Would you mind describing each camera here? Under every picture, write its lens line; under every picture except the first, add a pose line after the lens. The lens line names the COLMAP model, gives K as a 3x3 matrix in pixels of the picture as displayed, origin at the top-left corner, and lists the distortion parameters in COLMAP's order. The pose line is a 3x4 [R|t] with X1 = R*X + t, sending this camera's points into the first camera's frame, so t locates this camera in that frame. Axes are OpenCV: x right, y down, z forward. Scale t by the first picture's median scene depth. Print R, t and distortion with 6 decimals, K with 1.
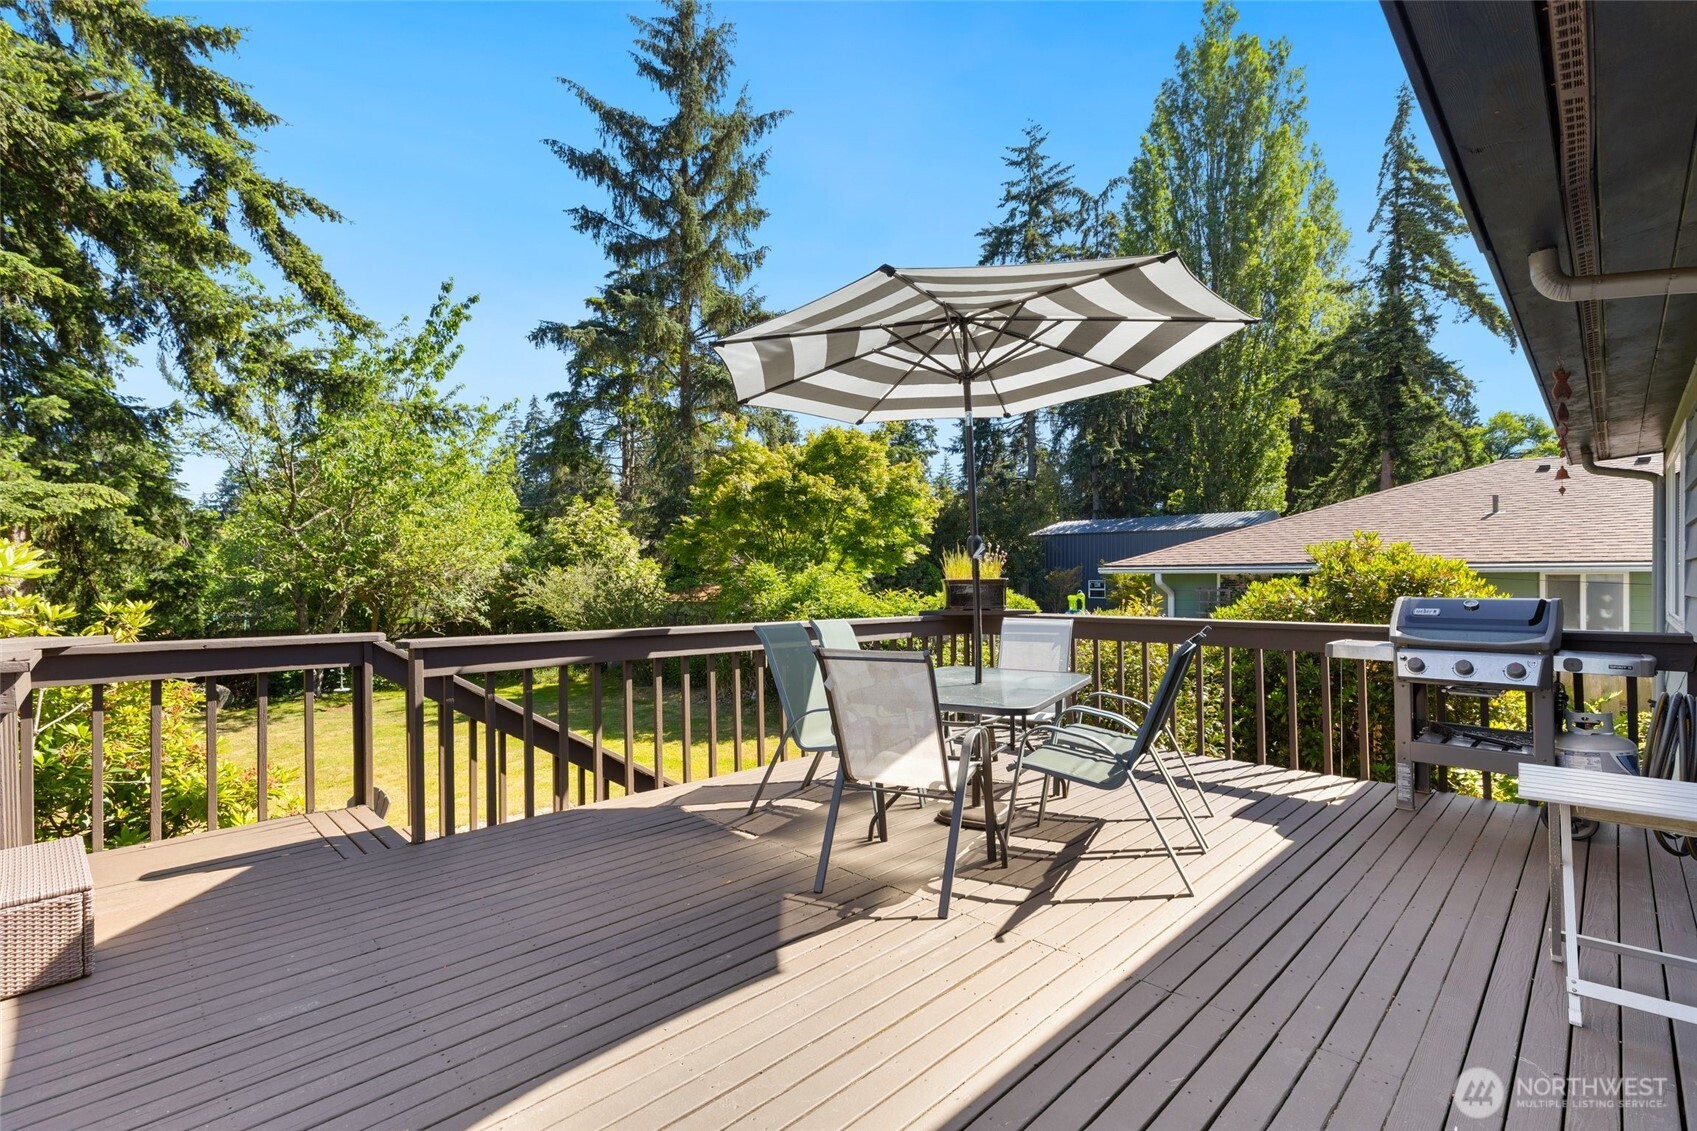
lens RADIAL K [[760.9, 0, 848.0], [0, 760.9, 572.9], [0, 0, 1]] dist [0.002624, 0.000803]
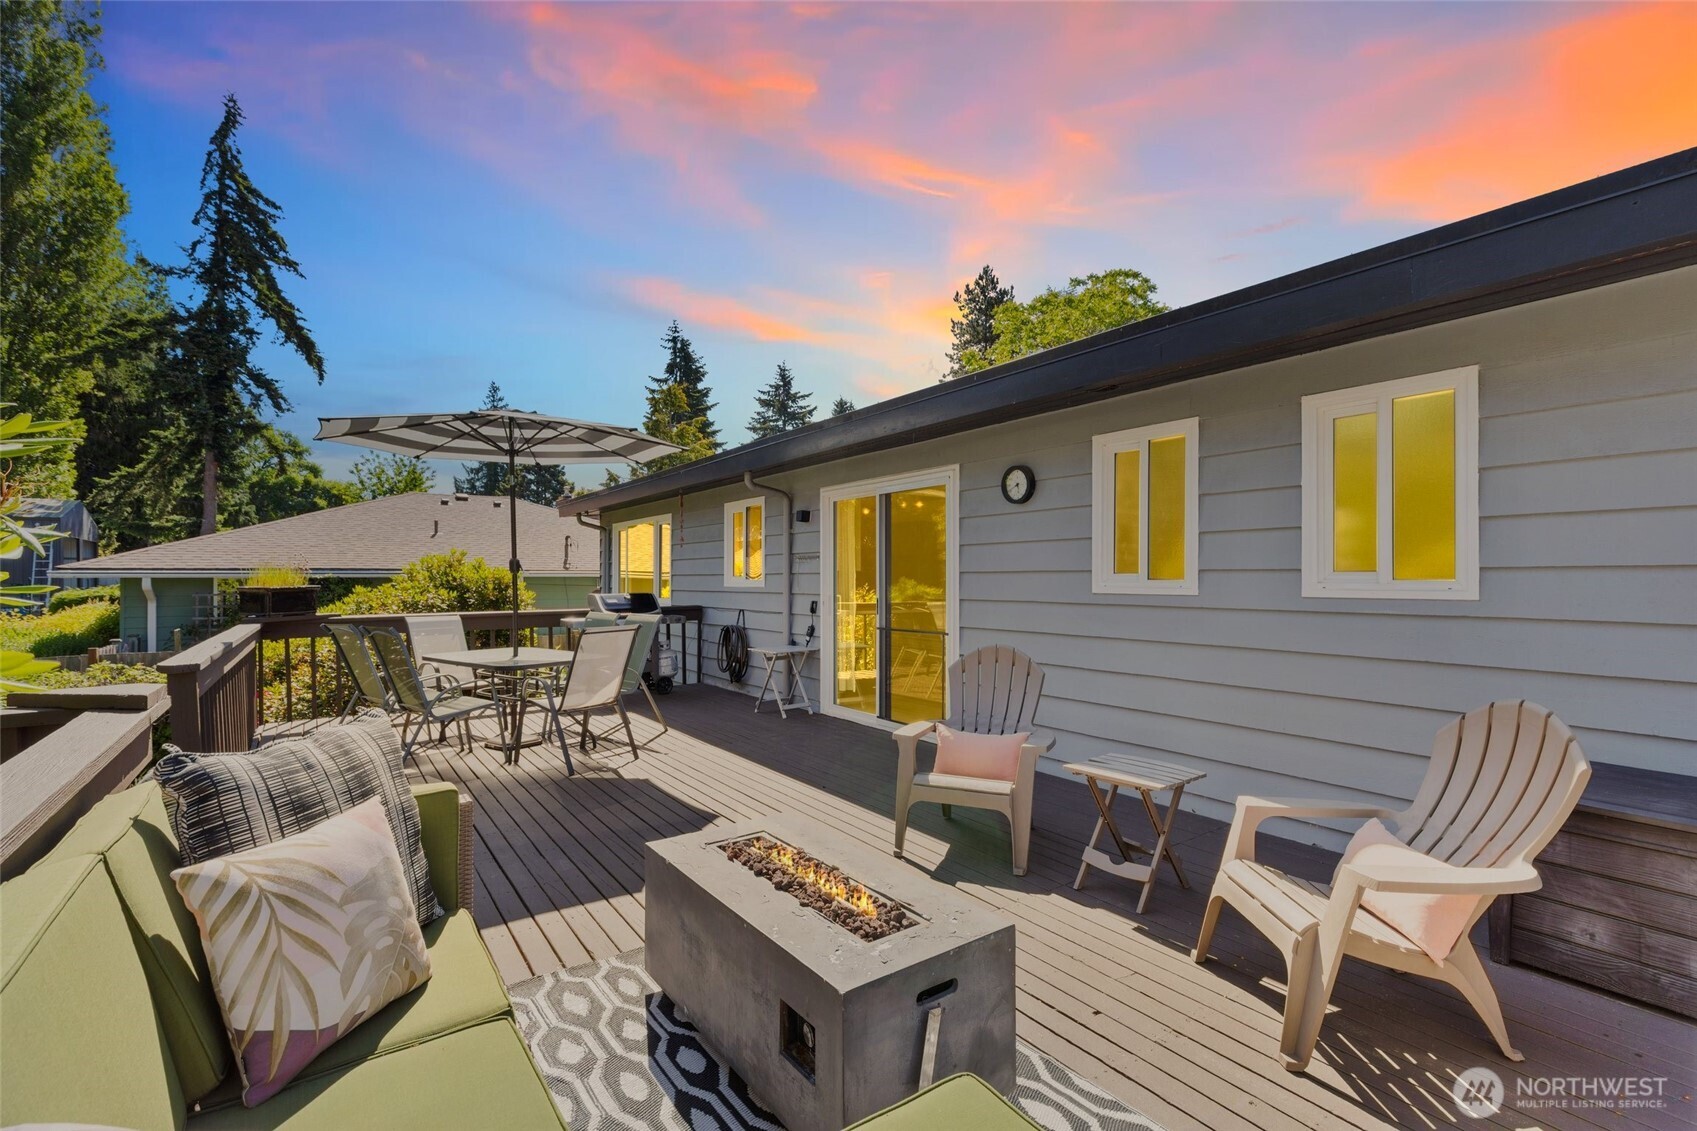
lens RADIAL K [[770.7, 0, 849.4], [0, 770.7, 579.1], [0, 0, 1]] dist [0.000692, 0.000174]
pose [[0.169546, -0.004602, 0.985511, -0.416176], [-0.003211, 0.999981, 0.005222, -0.006567], [-0.985517, -0.004050, 0.169528, 0.025592]]
